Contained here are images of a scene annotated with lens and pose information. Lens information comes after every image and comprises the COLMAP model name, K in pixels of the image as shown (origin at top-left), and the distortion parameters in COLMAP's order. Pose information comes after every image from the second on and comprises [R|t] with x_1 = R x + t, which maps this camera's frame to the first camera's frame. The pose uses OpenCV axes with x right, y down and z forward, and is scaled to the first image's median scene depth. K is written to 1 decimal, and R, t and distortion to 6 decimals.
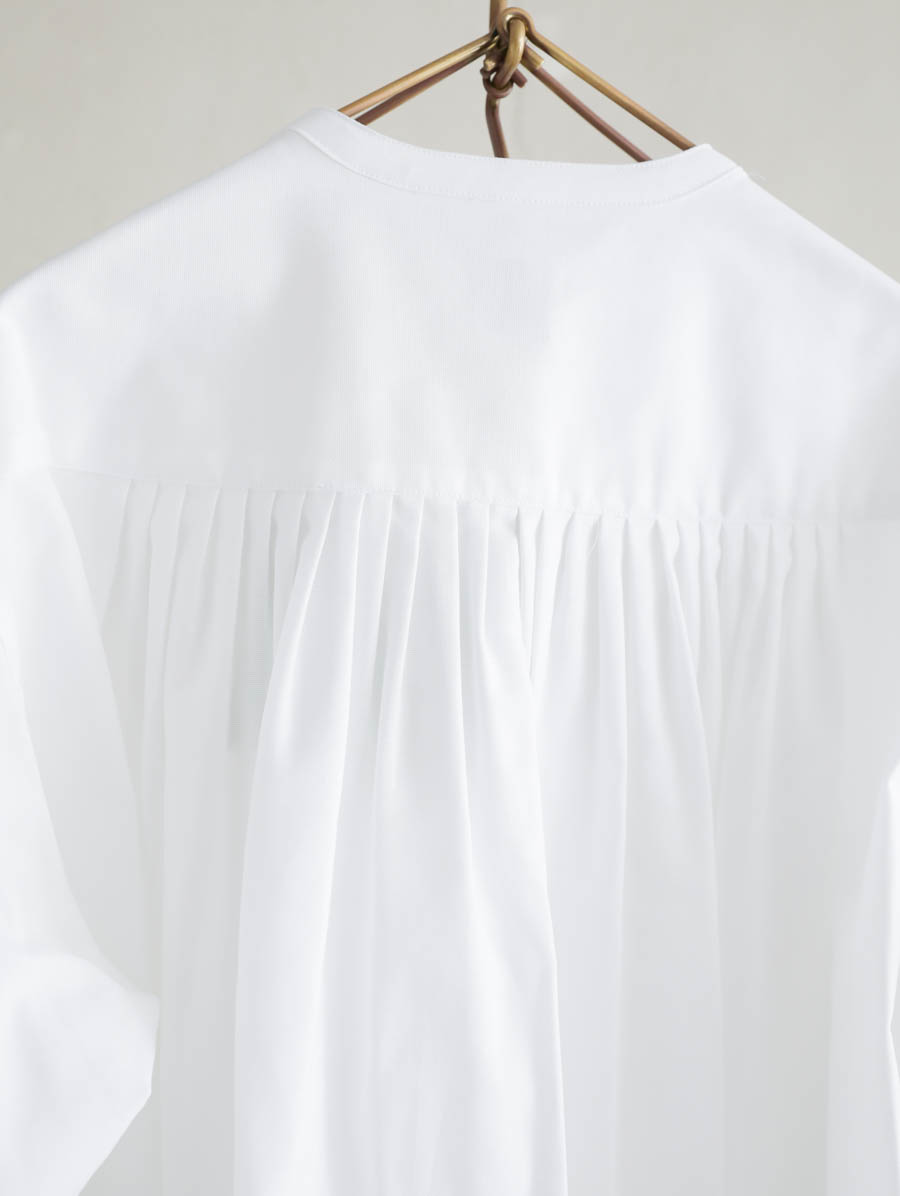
lens RADIAL K [[1701.8, 0, 450.0], [0, 1701.8, 598.0], [0, 0, 1]] dist [0.014331, 0.080346]
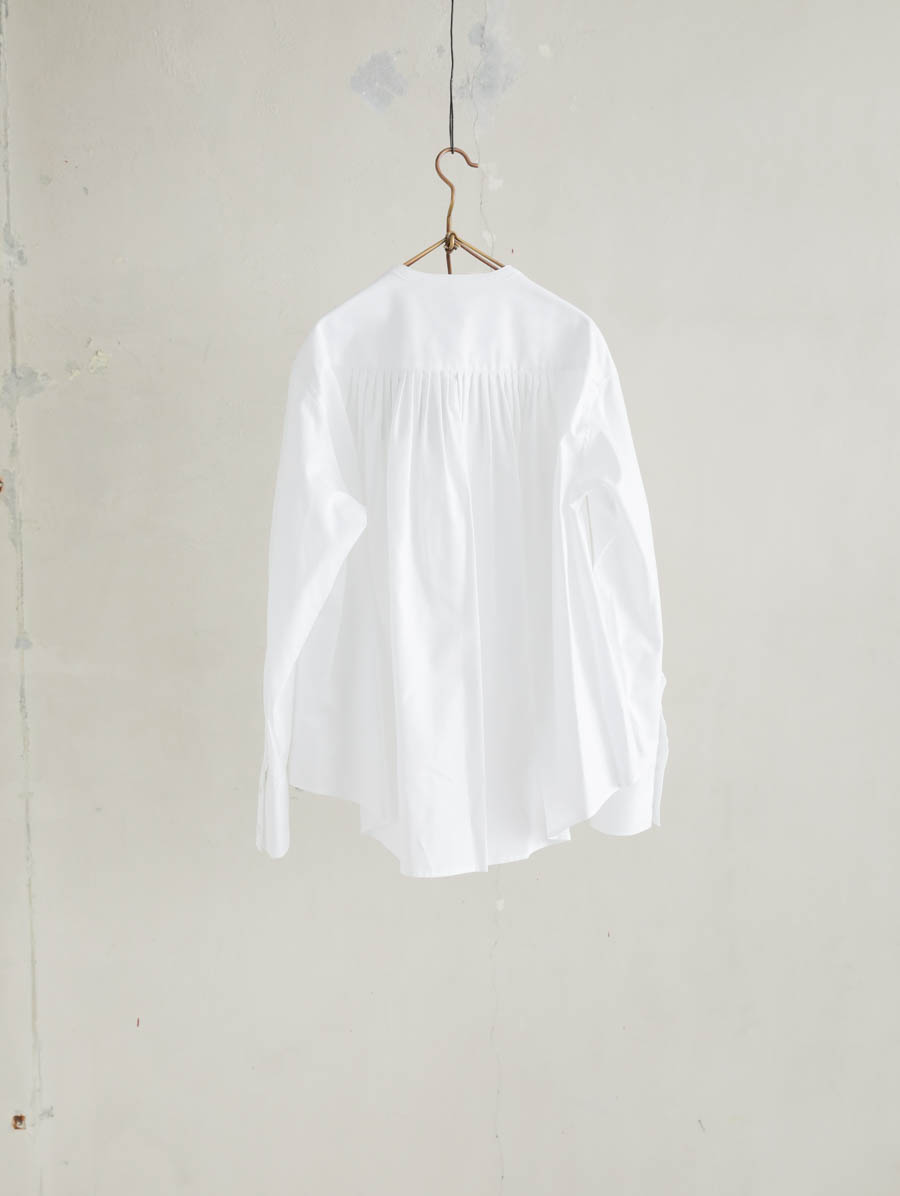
lens RADIAL K [[1701.8, 0, 450.0], [0, 1701.8, 598.0], [0, 0, 1]] dist [0.014331, 0.080346]
pose [[0.997037, -0.032082, -0.069908, 0.266160], [0.038715, 0.994657, 0.095698, 0.080360], [0.066464, -0.098121, 0.992953, -2.696849]]
